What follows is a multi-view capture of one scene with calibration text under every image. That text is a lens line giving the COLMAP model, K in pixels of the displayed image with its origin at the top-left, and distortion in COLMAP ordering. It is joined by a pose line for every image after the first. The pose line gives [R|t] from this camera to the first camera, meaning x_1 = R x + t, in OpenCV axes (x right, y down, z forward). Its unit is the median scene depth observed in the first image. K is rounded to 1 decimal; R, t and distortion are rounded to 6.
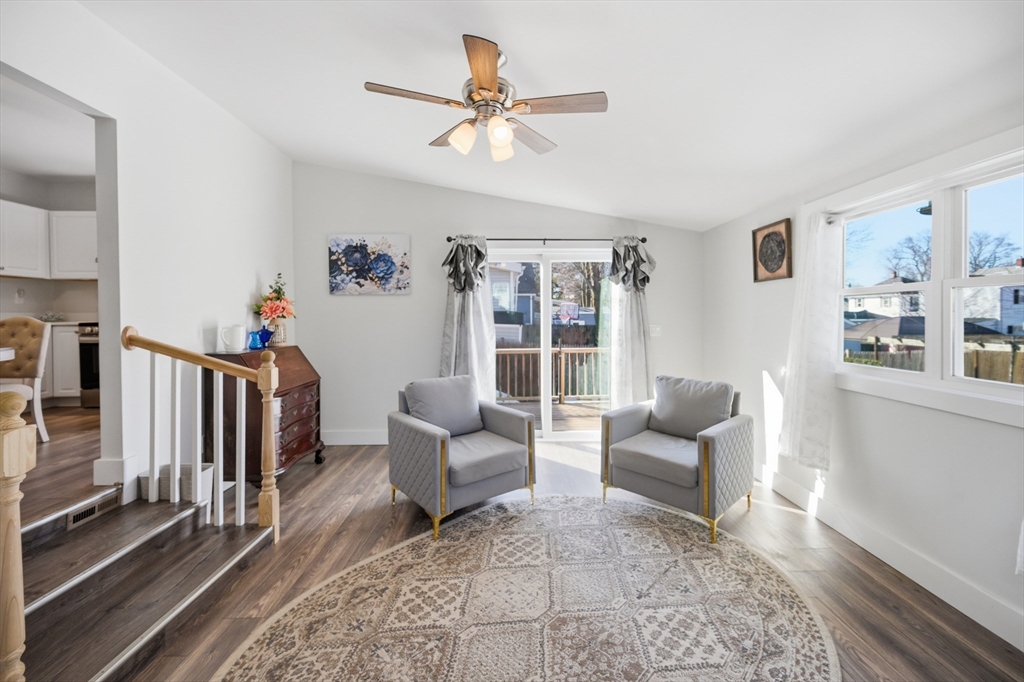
lens RADIAL K [[419.5, 0, 519.8], [0, 419.5, 324.1], [0, 0, 1]] dist [0.000678, -0.000116]
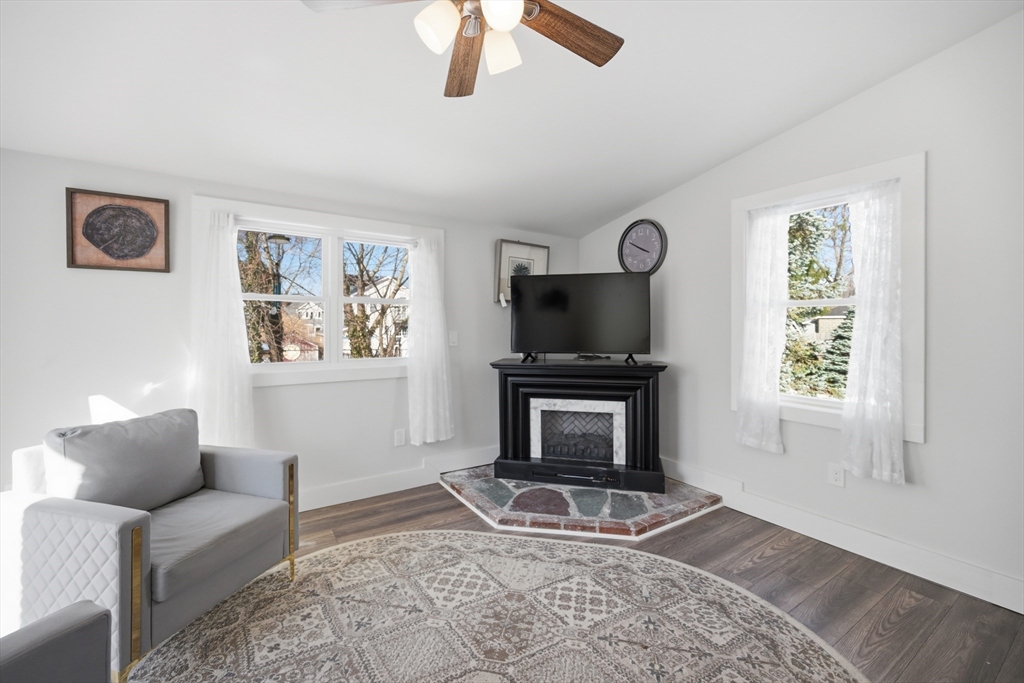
lens RADIAL K [[419.5, 0, 511.8], [0, 419.5, 327.1], [0, 0, 1]] dist [0.000678, -0.000116]
pose [[-0.509584, -0.001960, 0.860418, -0.519153], [0.016102, 0.999801, 0.011813, -0.001663], [-0.860270, 0.019874, -0.509451, 1.046346]]
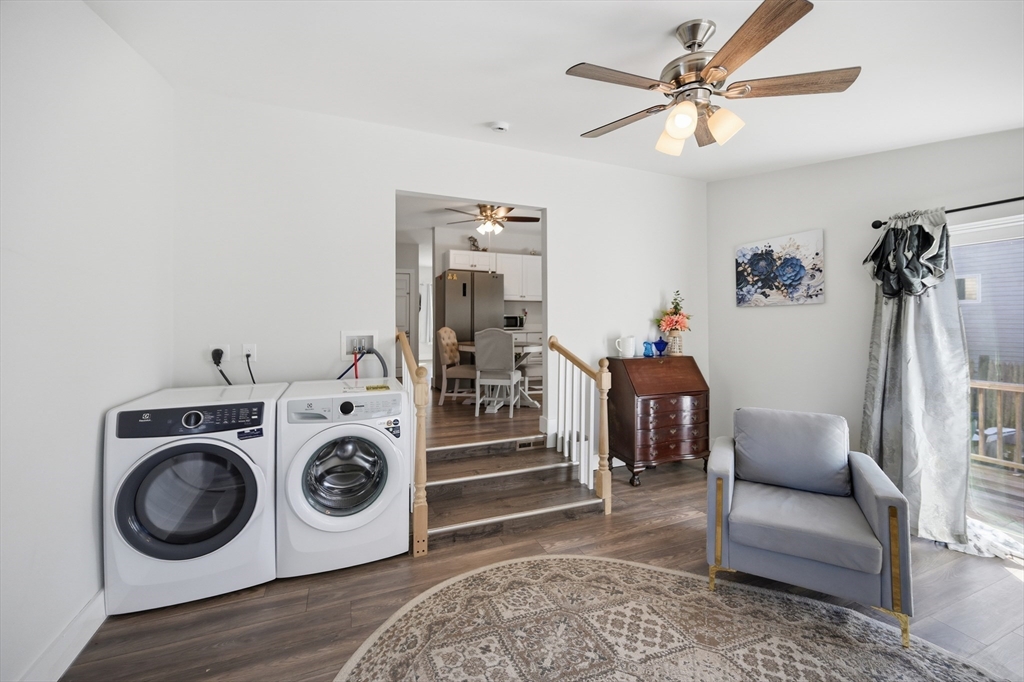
lens RADIAL K [[419.5, 0, 525.2], [0, 419.5, 323.4], [0, 0, 1]] dist [0.000678, -0.000116]
pose [[0.369133, 0.005238, -0.929362, 0.471234], [-0.021806, 0.999758, -0.003026, -0.030977], [0.929121, 0.021383, 0.369158, 0.309126]]
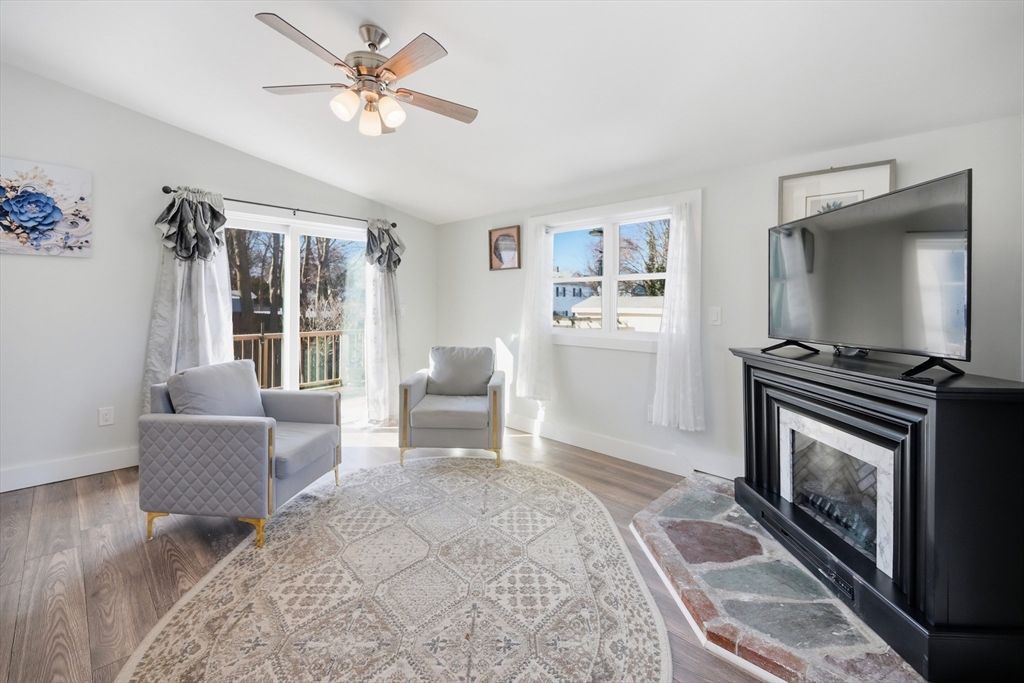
lens RADIAL K [[430.9, 0, 511.0], [0, 430.9, 309.4], [0, 0, 1]] dist [0.000889, -0.000239]
pose [[0.716663, -0.001779, 0.697417, -0.453318], [0.004450, 0.999988, -0.002022, 0.032717], [-0.697405, 0.004552, 0.716662, 0.007057]]
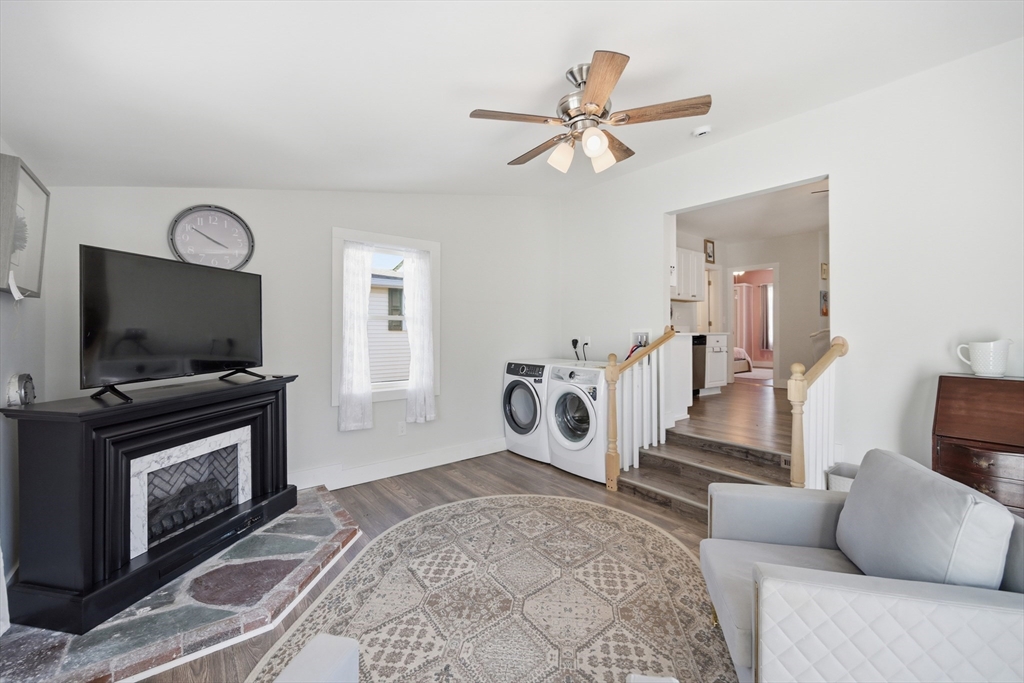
lens RADIAL K [[430.9, 0, 514.9], [0, 430.9, 335.2], [0, 0, 1]] dist [0.000889, -0.000239]
pose [[-0.806322, 0.010360, -0.591387, 0.545197], [-0.008316, 0.999549, 0.028848, -0.024390], [0.591419, 0.028179, -0.805872, 1.412523]]
